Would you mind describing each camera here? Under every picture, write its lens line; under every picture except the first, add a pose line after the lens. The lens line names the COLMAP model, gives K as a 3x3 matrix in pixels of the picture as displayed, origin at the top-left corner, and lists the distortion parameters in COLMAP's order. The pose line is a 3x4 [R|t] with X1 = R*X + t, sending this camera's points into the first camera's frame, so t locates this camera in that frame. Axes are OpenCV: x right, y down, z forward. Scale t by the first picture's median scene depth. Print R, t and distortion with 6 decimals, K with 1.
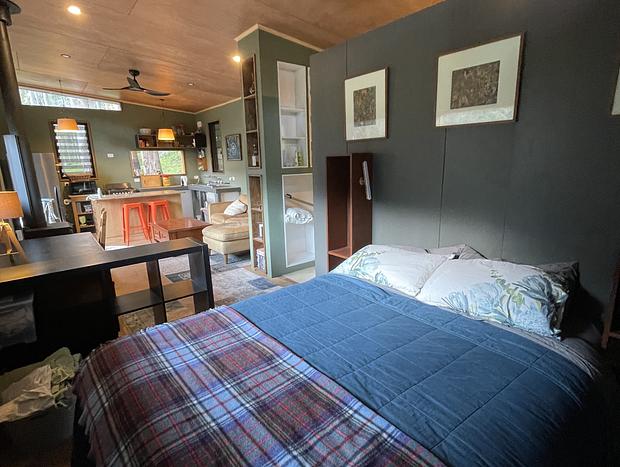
lens RADIAL K [[325.5, 0, 309.9], [0, 325.5, 230.6], [0, 0, 1]] dist [0.000223, 0.000031]
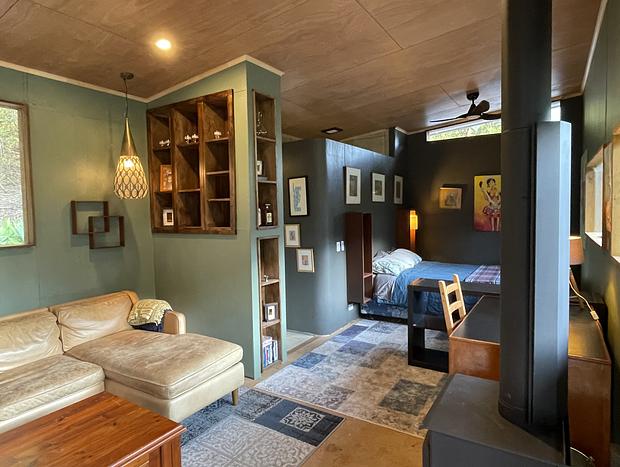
lens RADIAL K [[379.4, 0, 310.9], [0, 379.4, 230.2], [0, 0, 1]] dist [0.003843, -0.002698]
pose [[-0.313375, -0.015526, 0.949502, -0.681208], [0.227813, 0.969440, 0.091040, -0.158984], [-0.921899, 0.244838, -0.300261, 0.767745]]
